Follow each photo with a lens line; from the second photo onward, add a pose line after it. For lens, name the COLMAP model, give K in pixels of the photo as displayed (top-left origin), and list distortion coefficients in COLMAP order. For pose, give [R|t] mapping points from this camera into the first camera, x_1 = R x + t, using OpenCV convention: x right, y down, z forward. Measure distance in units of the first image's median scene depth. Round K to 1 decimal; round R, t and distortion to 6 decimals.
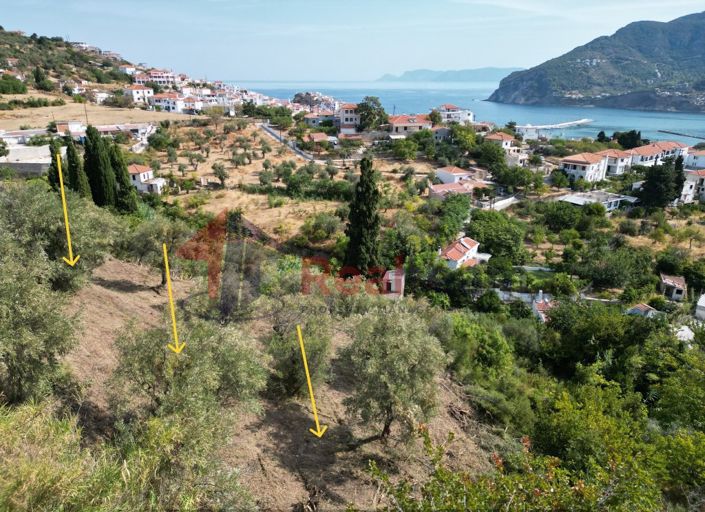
lens RADIAL K [[490.3, 0, 353.7], [0, 490.3, 262.4], [0, 0, 1]] dist [0.077412, -0.073914]
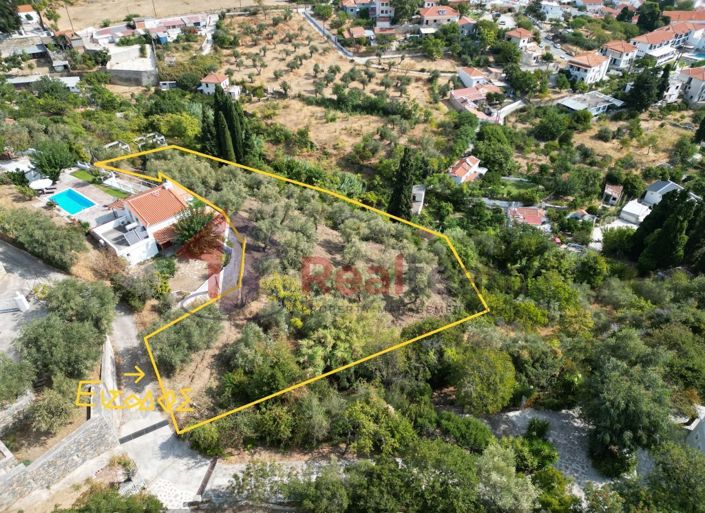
lens RADIAL K [[490.3, 0, 353.7], [0, 490.3, 262.9], [0, 0, 1]] dist [0.077412, -0.073914]
pose [[0.999206, 0.029796, -0.026449, -0.034989], [-0.019826, 0.947683, 0.318598, -0.120727], [0.034558, -0.317820, 0.947521, -0.261324]]
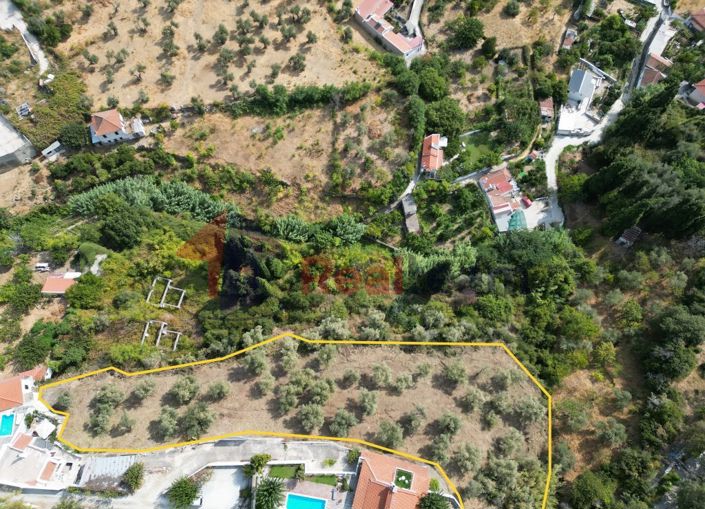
lens RADIAL K [[489.9, 0, 353.5], [0, 489.9, 263.1], [0, 0, 1]] dist [0.081924, -0.081934]
pose [[0.898167, -0.420664, 0.127816, -0.190116], [0.154866, 0.574798, 0.803507, -0.613683], [-0.411475, -0.701890, 0.581412, -0.009822]]
